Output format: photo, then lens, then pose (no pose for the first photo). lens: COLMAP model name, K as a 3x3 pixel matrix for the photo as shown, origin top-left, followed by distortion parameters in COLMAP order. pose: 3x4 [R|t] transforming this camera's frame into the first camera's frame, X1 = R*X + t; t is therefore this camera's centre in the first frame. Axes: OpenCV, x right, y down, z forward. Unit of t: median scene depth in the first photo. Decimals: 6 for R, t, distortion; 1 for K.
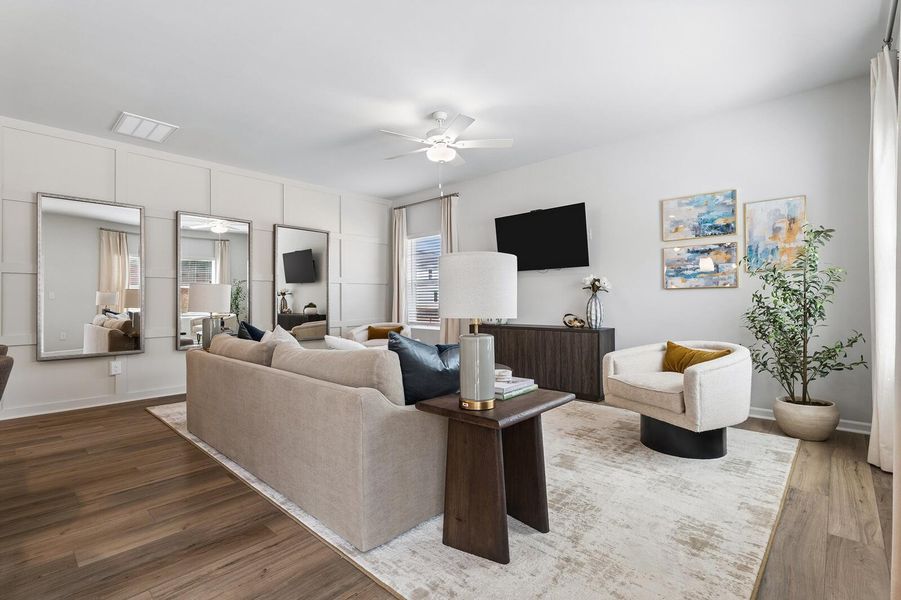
lens RADIAL K [[419.1, 0, 449.2], [0, 419.1, 303.2], [0, 0, 1]] dist [0.002622, 0.000062]
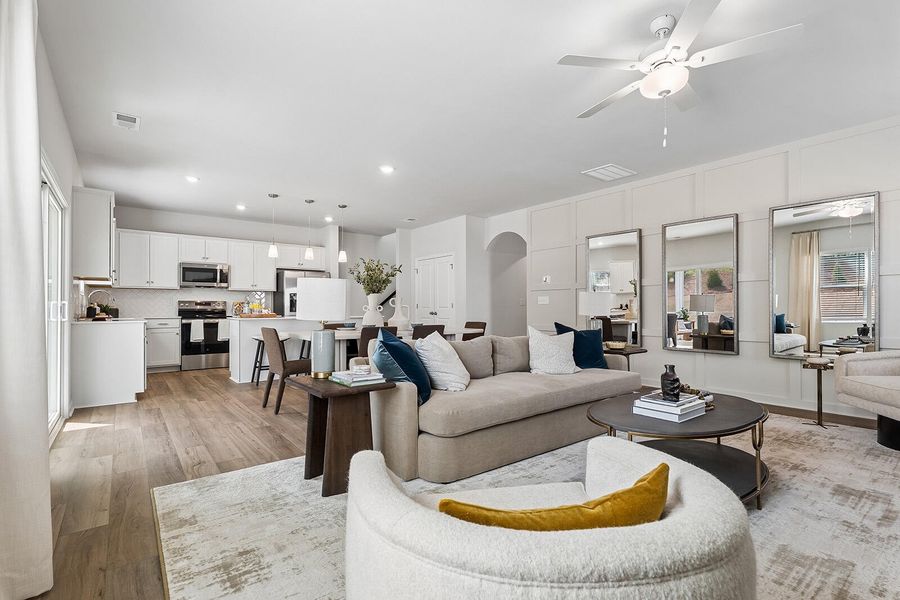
lens RADIAL K [[418.6, 0, 448.3], [0, 418.6, 300.7], [0, 0, 1]] dist [0.002622, 0.000062]
pose [[-0.161326, -0.006863, -0.986877, 1.377822], [-0.003624, 0.999973, -0.006362, -0.017496], [0.986895, 0.002550, -0.161347, 1.548654]]
